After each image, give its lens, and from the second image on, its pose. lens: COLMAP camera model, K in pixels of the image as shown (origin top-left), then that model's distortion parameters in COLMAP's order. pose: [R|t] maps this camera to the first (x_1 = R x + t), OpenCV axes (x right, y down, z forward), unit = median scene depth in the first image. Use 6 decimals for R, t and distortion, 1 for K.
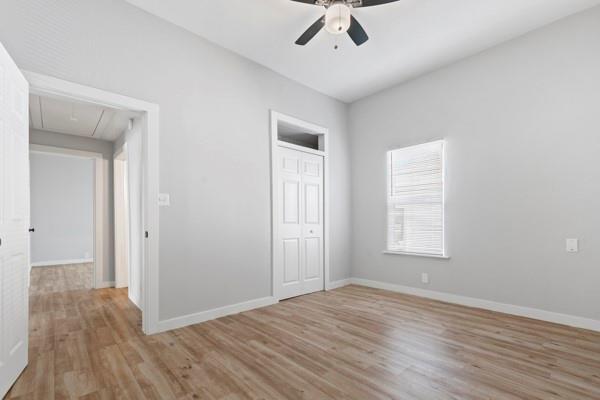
lens RADIAL K [[274.6, 0, 300.2], [0, 274.6, 223.5], [0, 0, 1]] dist [0.001213, 0.000077]
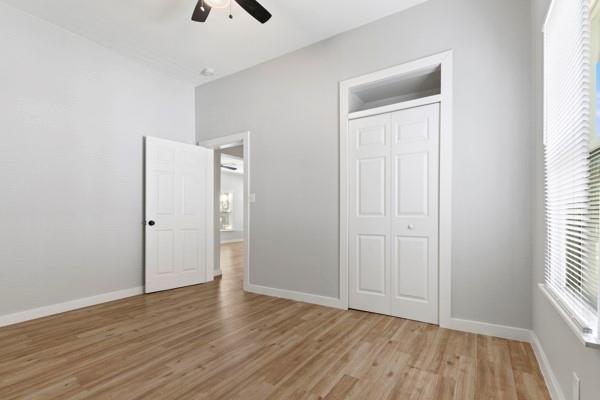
lens RADIAL K [[283.6, 0, 300.4], [0, 283.6, 217.0], [0, 0, 1]] dist [-0.000713, -0.000226]
pose [[0.262718, 0.011887, -0.964799, 0.726983], [0.005752, 0.999887, 0.013885, -0.006628], [0.964856, -0.009197, 0.262620, 0.656087]]
